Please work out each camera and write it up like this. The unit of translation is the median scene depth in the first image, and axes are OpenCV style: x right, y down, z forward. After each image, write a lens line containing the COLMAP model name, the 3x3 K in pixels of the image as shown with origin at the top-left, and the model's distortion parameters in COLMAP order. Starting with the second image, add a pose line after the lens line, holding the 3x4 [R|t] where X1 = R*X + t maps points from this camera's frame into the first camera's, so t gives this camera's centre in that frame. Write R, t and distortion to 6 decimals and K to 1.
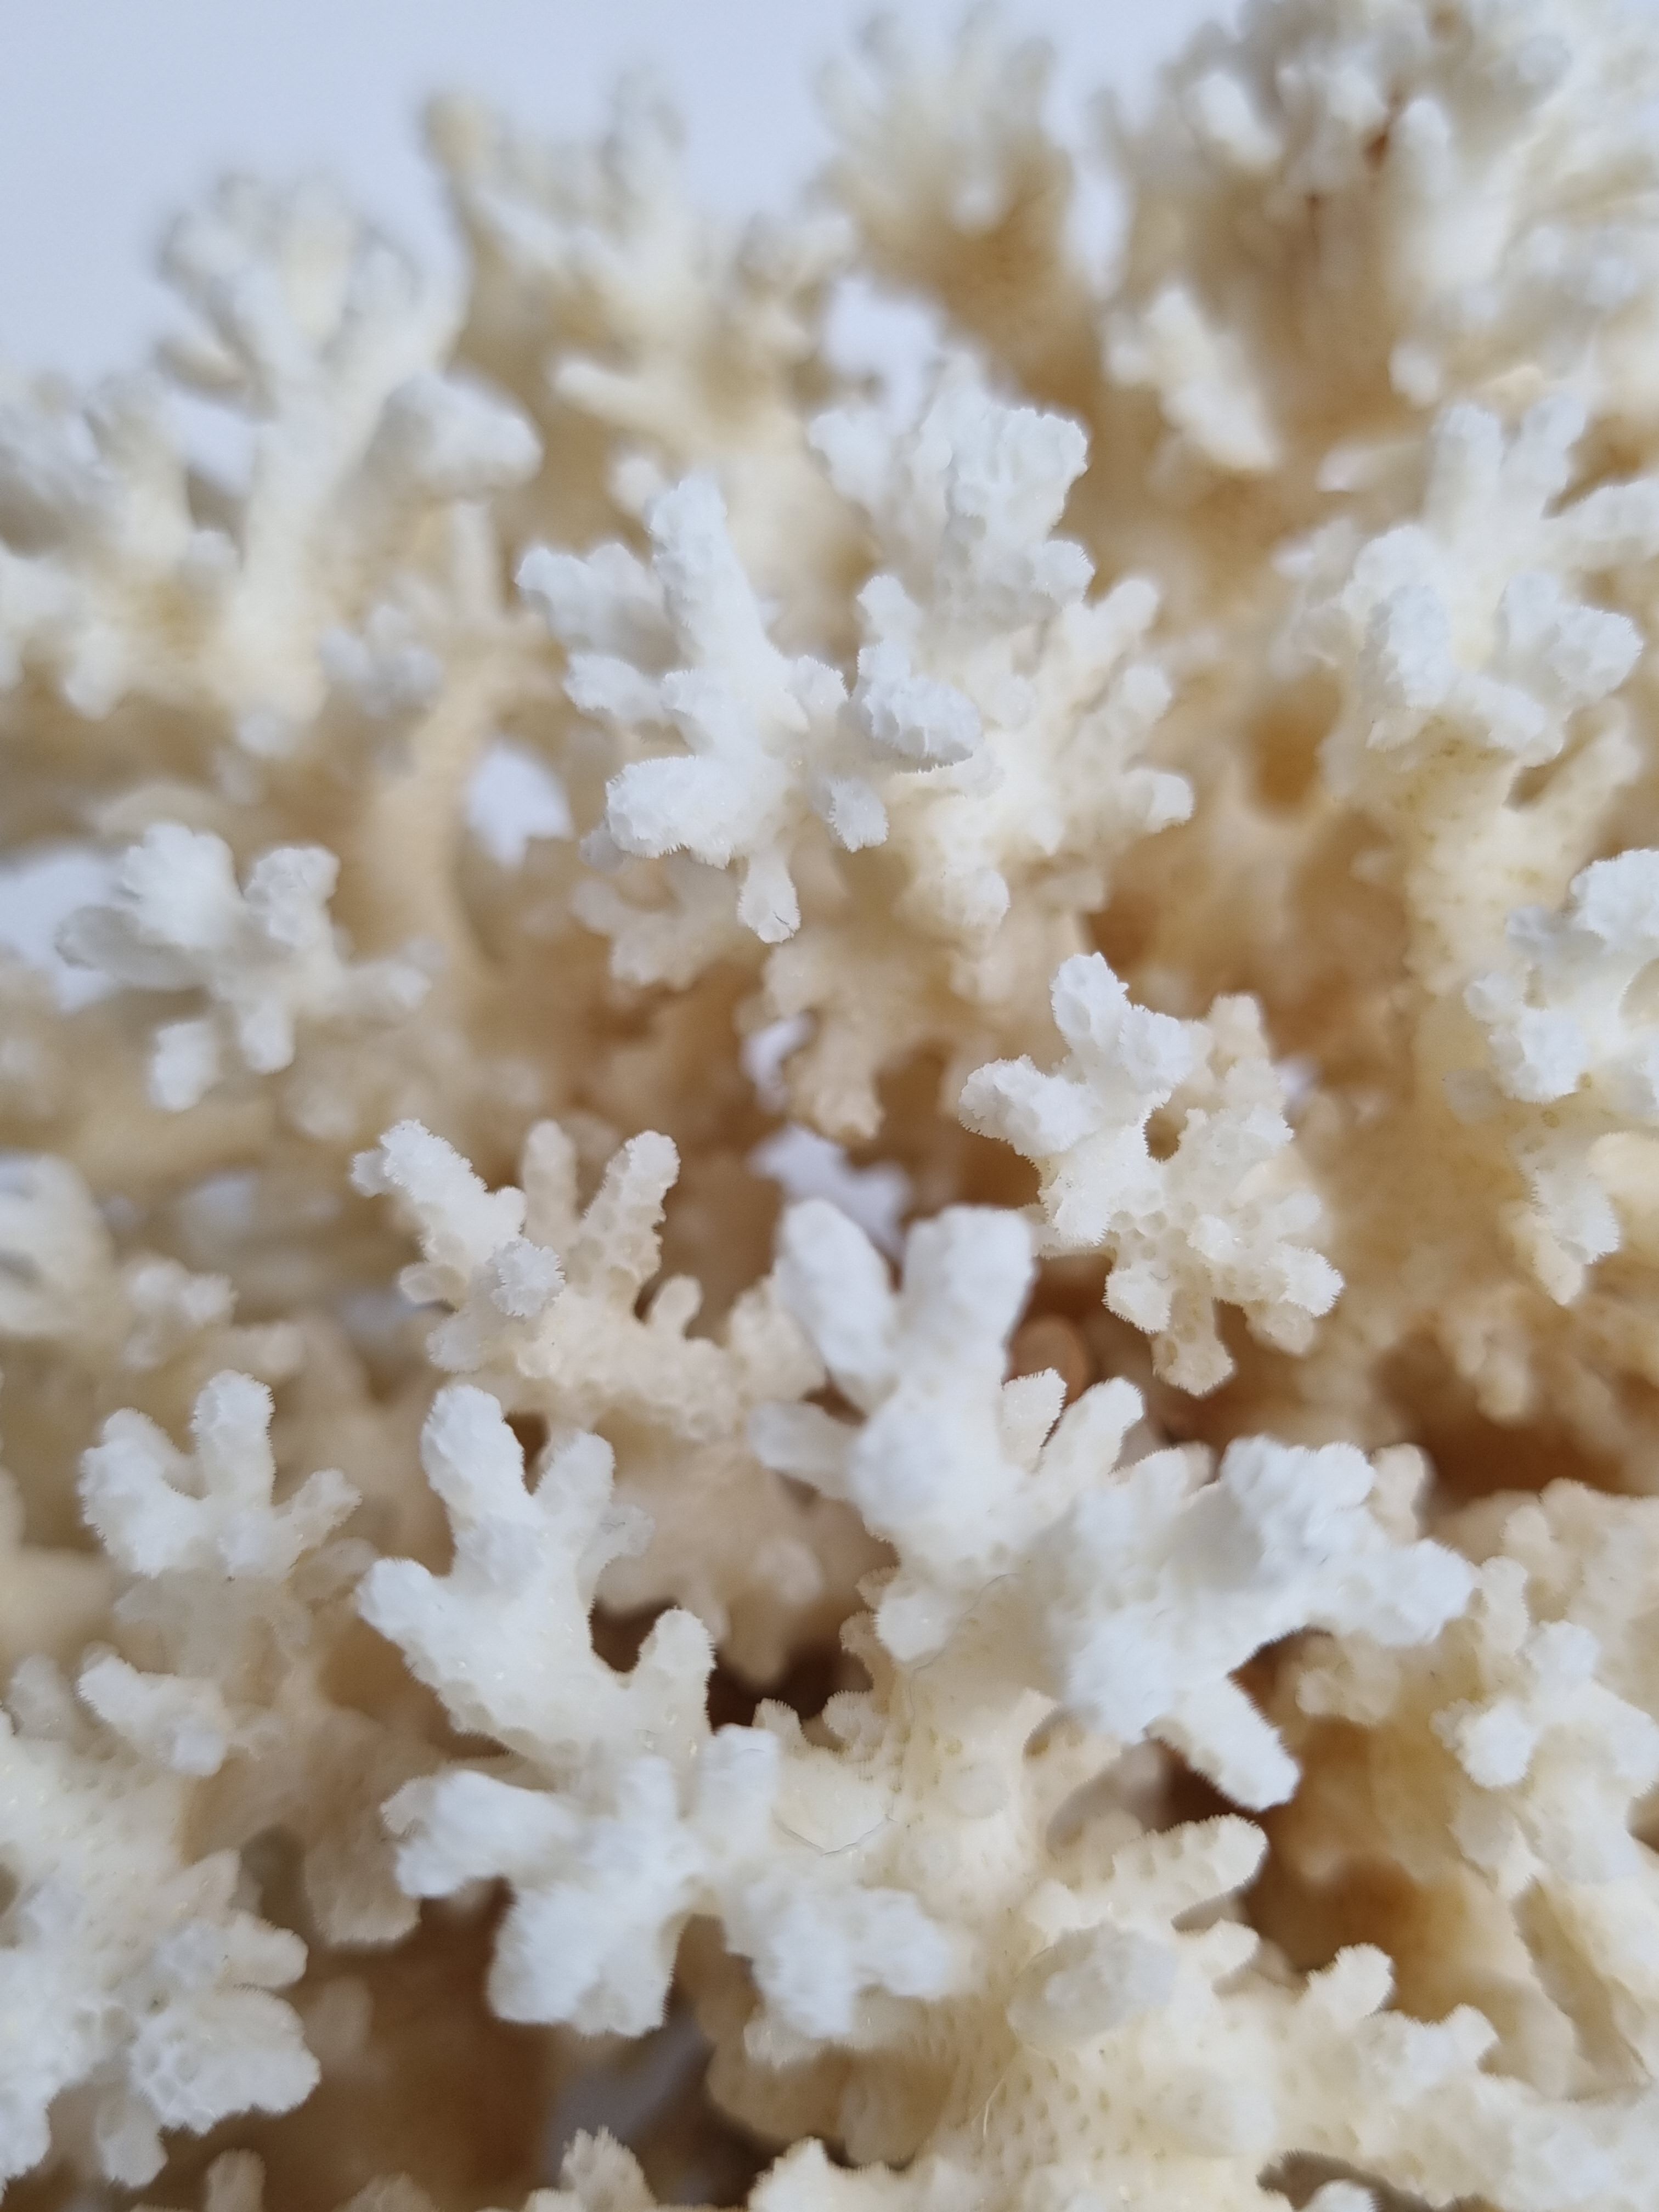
lens RADIAL K [[1676.5, 0, 835.1], [0, 1676.5, 895.4], [0, 0, 1]] dist [-0.058091, -0.003126]
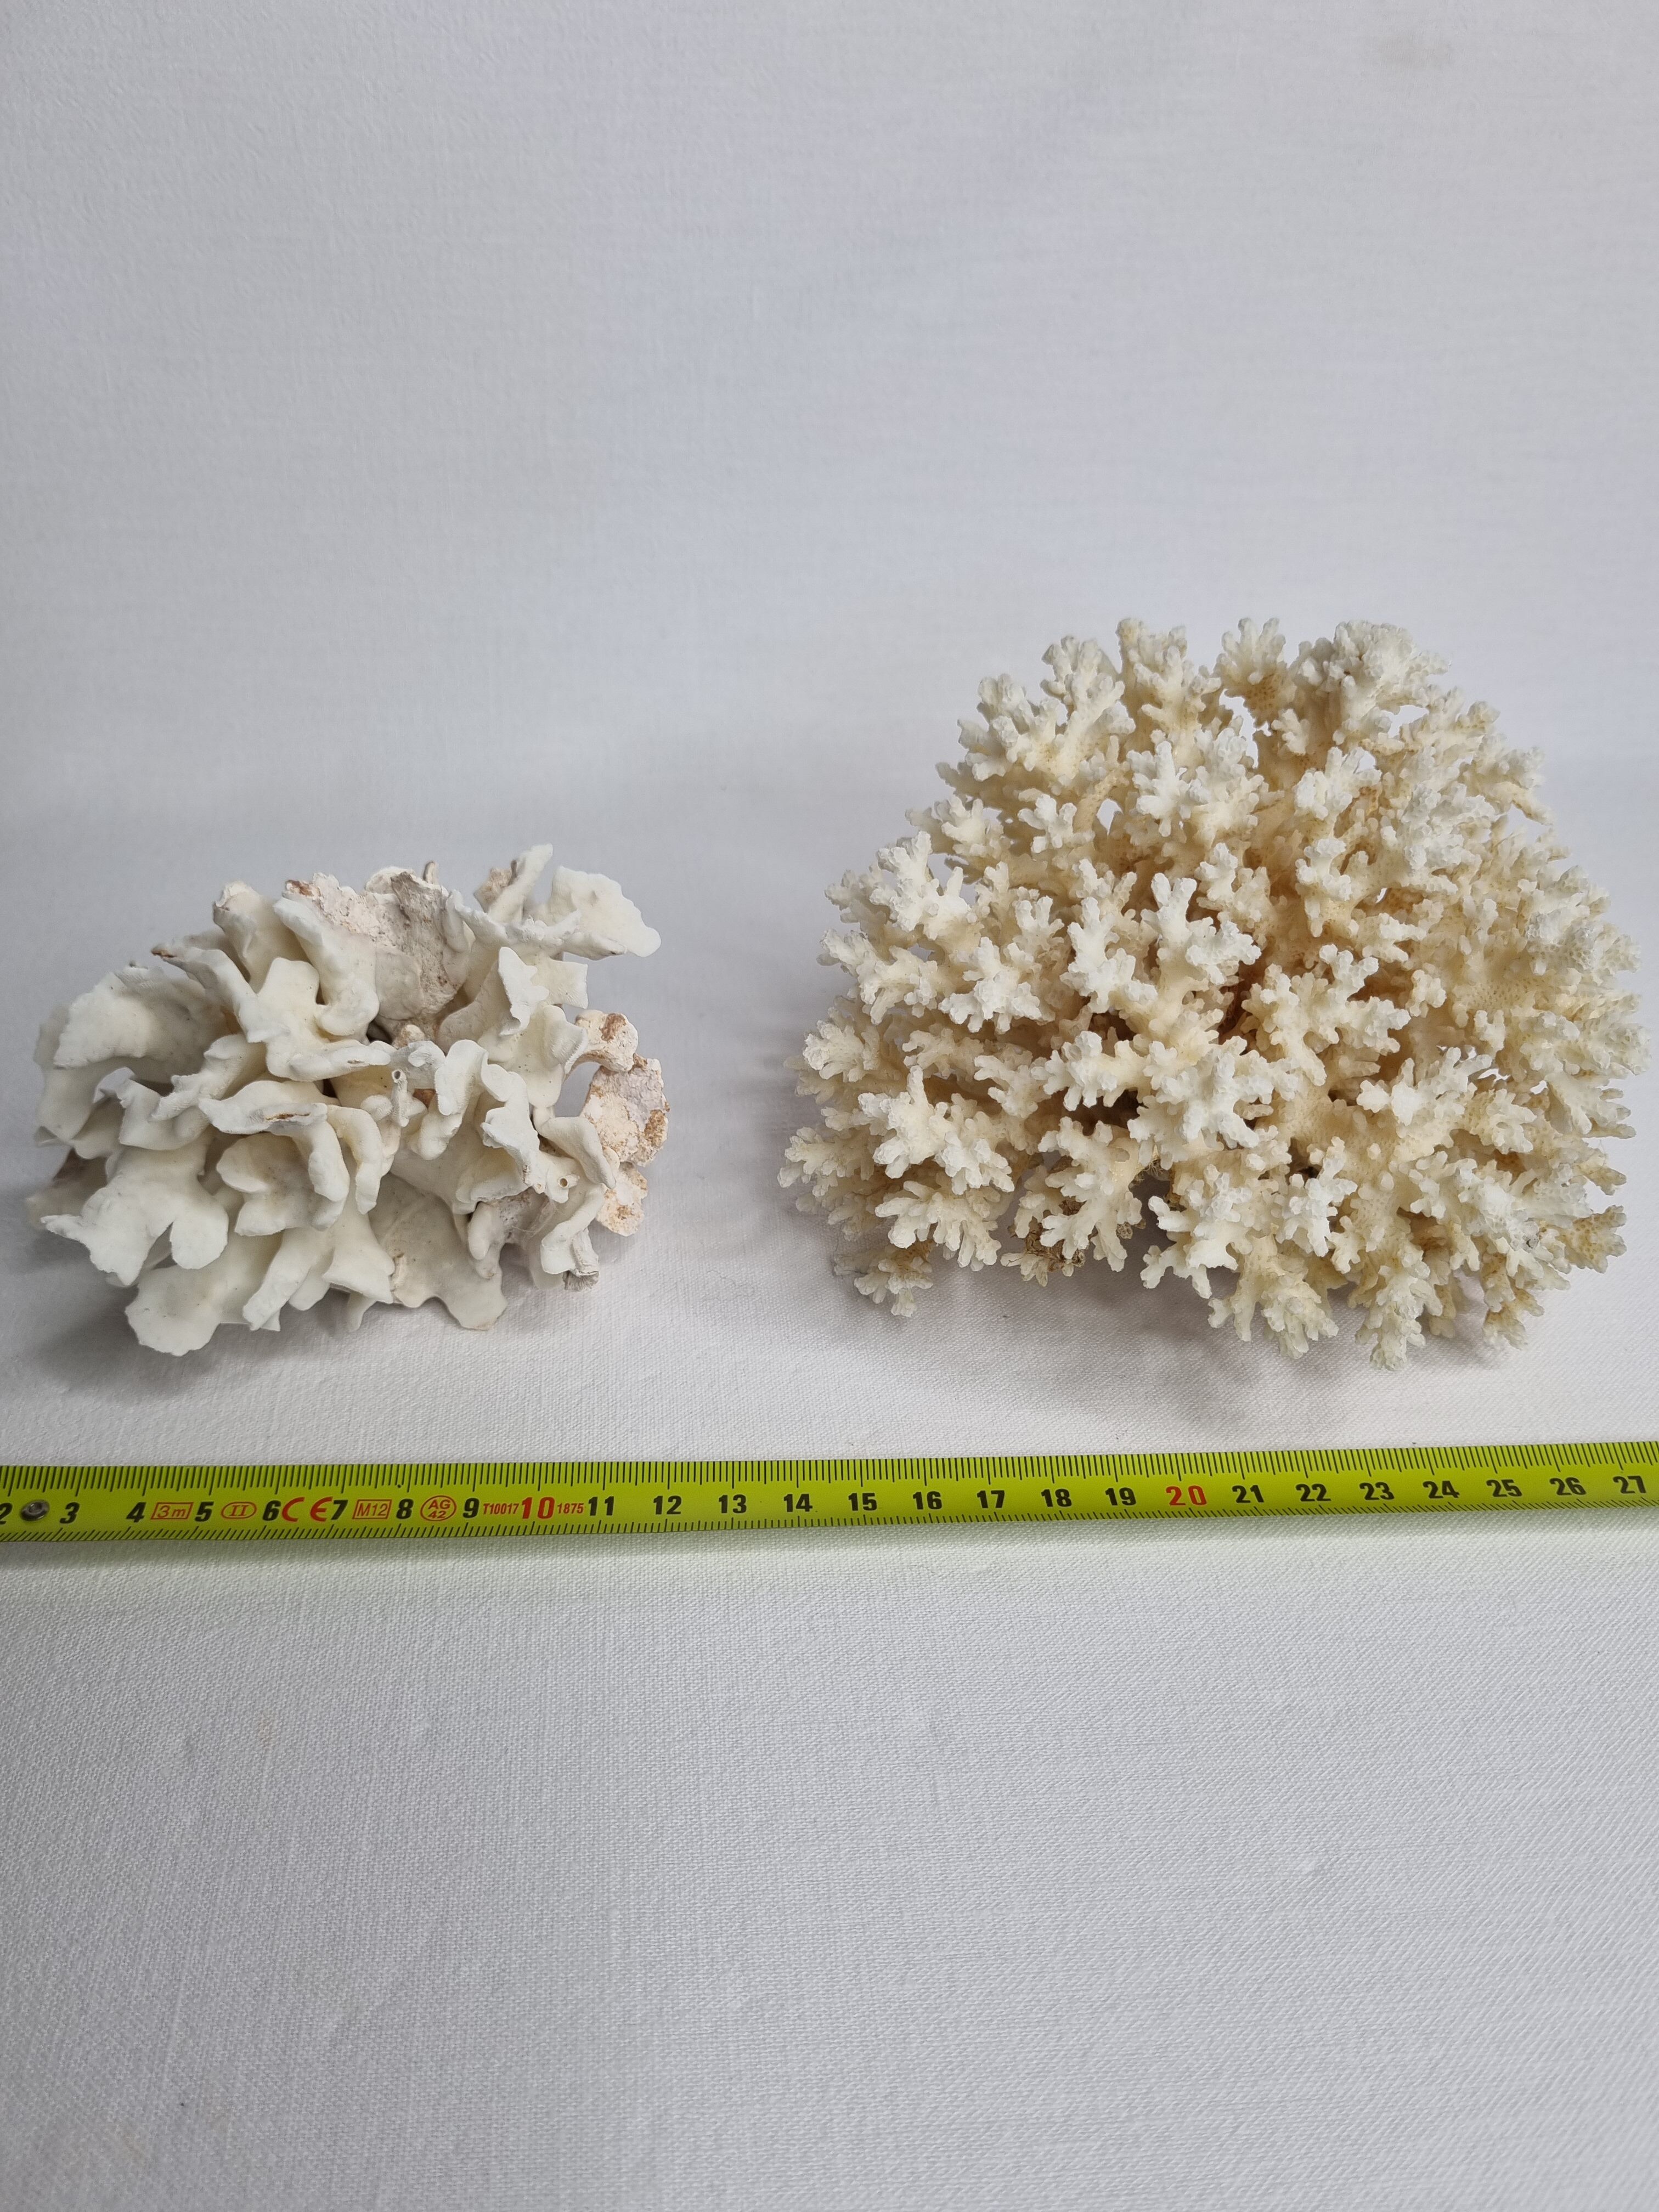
lens RADIAL K [[1797.1, 0, 829.5], [0, 1797.1, 1106.0], [0, 0, 1]] dist [-0.050871, -0.000706]
pose [[0.943812, 0.192059, -0.268946, 0.540602], [-0.189903, 0.981205, 0.034269, 0.728651], [0.270473, 0.018730, 0.962545, -3.876657]]
